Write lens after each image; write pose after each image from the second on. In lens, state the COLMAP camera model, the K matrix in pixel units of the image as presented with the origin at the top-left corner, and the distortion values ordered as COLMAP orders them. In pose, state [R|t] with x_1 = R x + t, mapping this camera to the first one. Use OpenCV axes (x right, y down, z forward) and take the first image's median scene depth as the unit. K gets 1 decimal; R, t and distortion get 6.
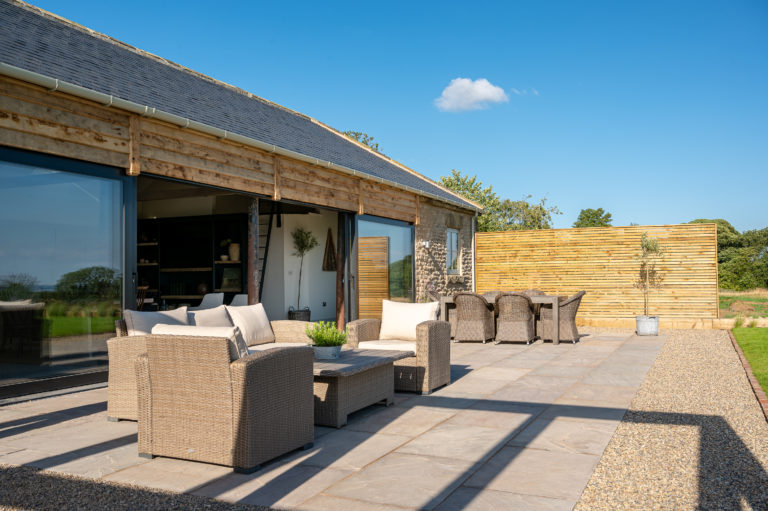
lens RADIAL K [[704.8, 0, 388.2], [0, 704.8, 255.8], [0, 0, 1]] dist [0.000847, 0.000000]
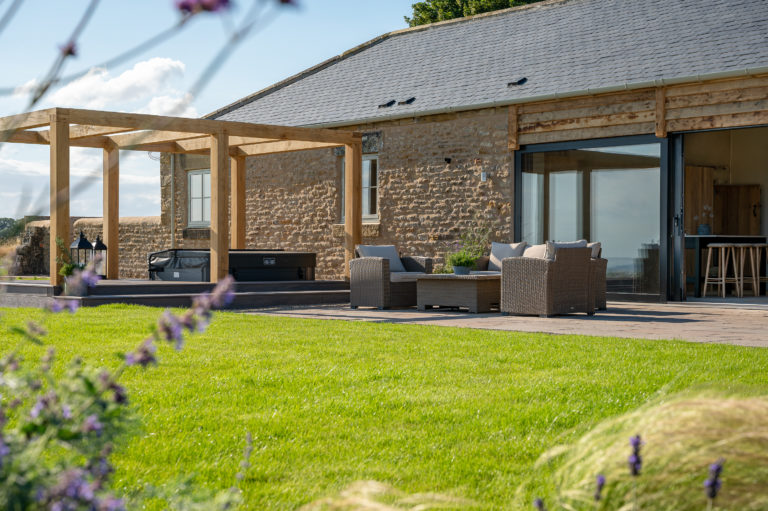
lens RADIAL K [[1293.0, 0, 377.4], [0, 1293.0, 258.1], [0, 0, 1]] dist [0.032984, 0.000000]
pose [[-0.444236, 0.015557, -0.895775, 1.561288], [0.034244, 0.999413, 0.000374, 0.064181], [0.895255, -0.030509, -0.444508, 1.301402]]
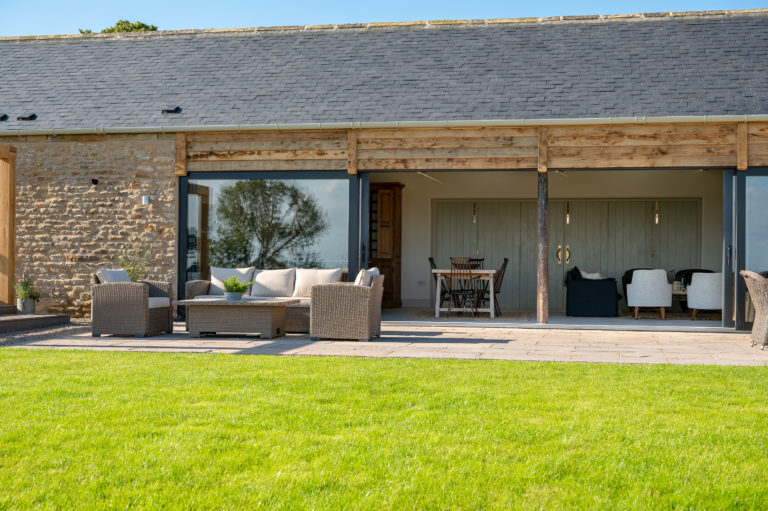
lens RADIAL K [[1086.8, 0, 387.3], [0, 1086.8, 257.7], [0, 0, 1]] dist [0.001460, 0.000000]
pose [[0.210335, 0.006203, -0.977610, 1.433240], [0.021634, 0.999705, 0.010998, 0.021598], [0.977390, -0.023463, 0.210139, 0.522324]]
